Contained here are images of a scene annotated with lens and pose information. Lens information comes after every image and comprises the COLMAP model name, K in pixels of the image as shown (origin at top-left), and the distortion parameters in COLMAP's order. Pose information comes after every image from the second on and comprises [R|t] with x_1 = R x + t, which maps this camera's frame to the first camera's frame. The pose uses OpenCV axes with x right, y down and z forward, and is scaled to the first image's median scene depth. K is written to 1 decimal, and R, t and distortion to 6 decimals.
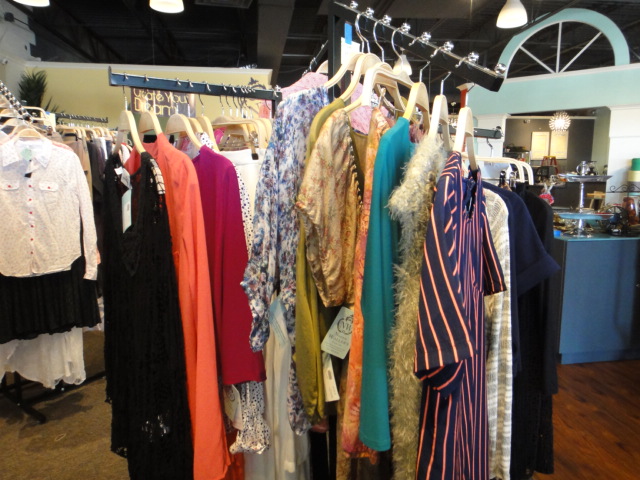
lens RADIAL K [[449.9, 0, 319.9], [0, 449.9, 237.1], [0, 0, 1]] dist [0.011334, -0.006365]
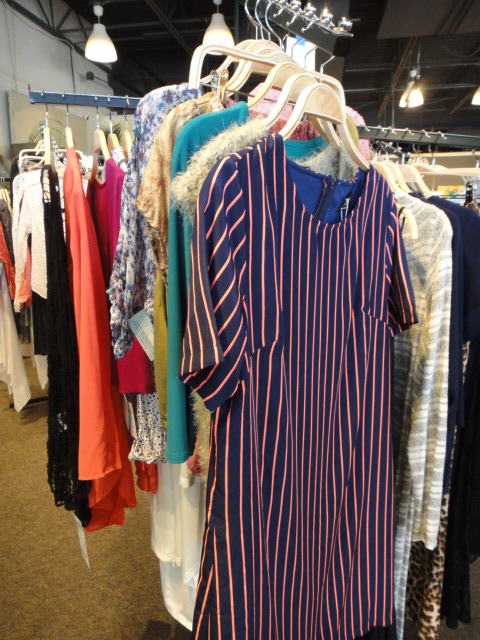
lens RADIAL K [[449.9, 0, 240.2], [0, 449.9, 322.3], [0, 0, 1]] dist [0.011334, -0.006365]
pose [[0.950102, 0.069380, -0.304125, 0.355020], [-0.045319, 0.995309, 0.085481, 0.061983], [0.308629, -0.067433, 0.948789, 0.110970]]
